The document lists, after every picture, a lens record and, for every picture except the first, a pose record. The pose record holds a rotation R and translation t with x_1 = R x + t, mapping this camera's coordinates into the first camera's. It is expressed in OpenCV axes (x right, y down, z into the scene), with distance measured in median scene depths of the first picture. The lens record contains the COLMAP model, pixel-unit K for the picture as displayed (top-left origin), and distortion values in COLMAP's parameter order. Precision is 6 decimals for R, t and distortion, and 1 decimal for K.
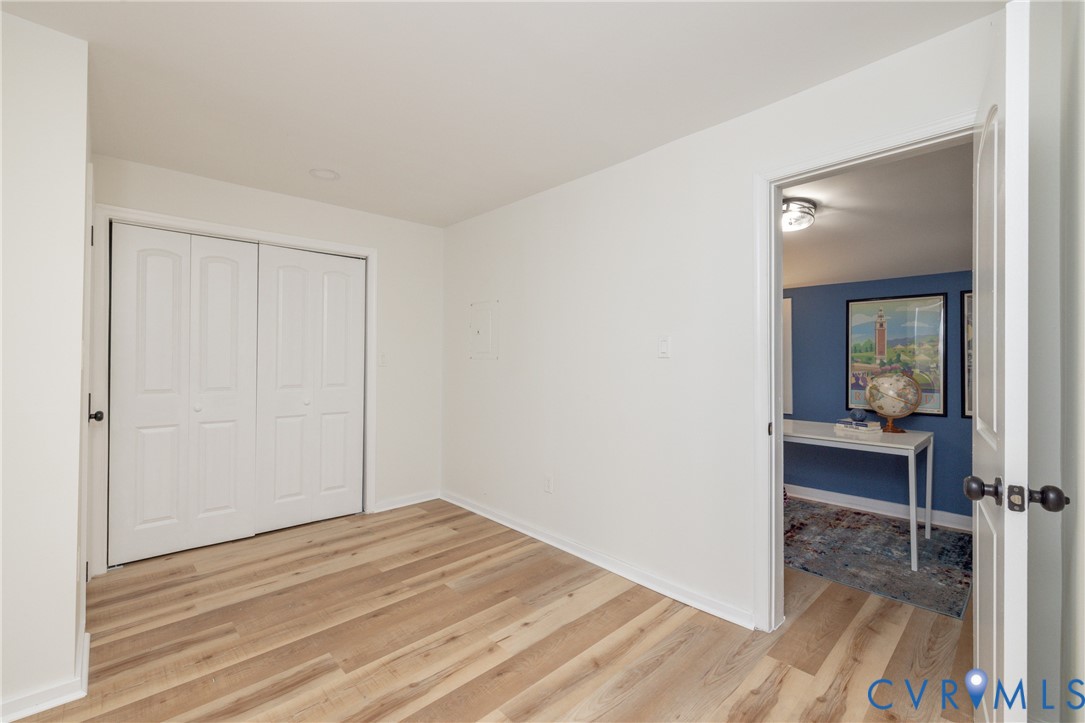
lens RADIAL K [[465.9, 0, 520.5], [0, 465.9, 362.3], [0, 0, 1]] dist [0.000910, 0.000873]
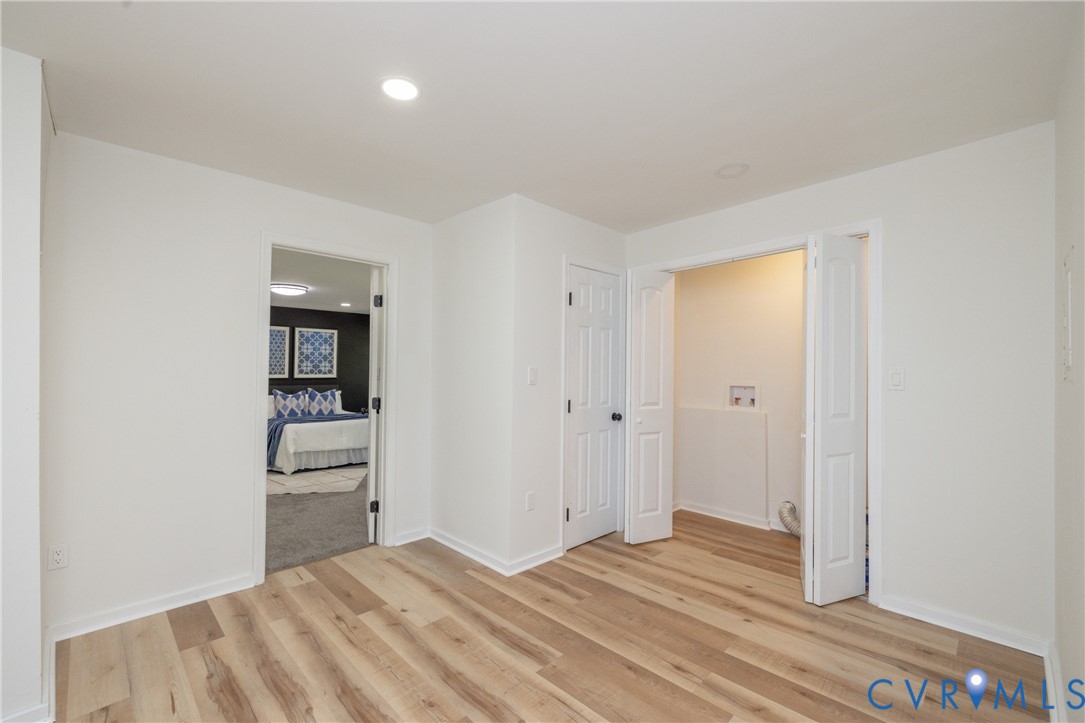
lens RADIAL K [[452.7, 0, 519.8], [0, 452.7, 362.8], [0, 0, 1]] dist [0.004346, 0.000402]
pose [[0.020642, -0.030902, -0.999309, 0.509448], [-0.008365, 0.999482, -0.031081, -0.006344], [0.999752, 0.009001, 0.020373, 0.695160]]
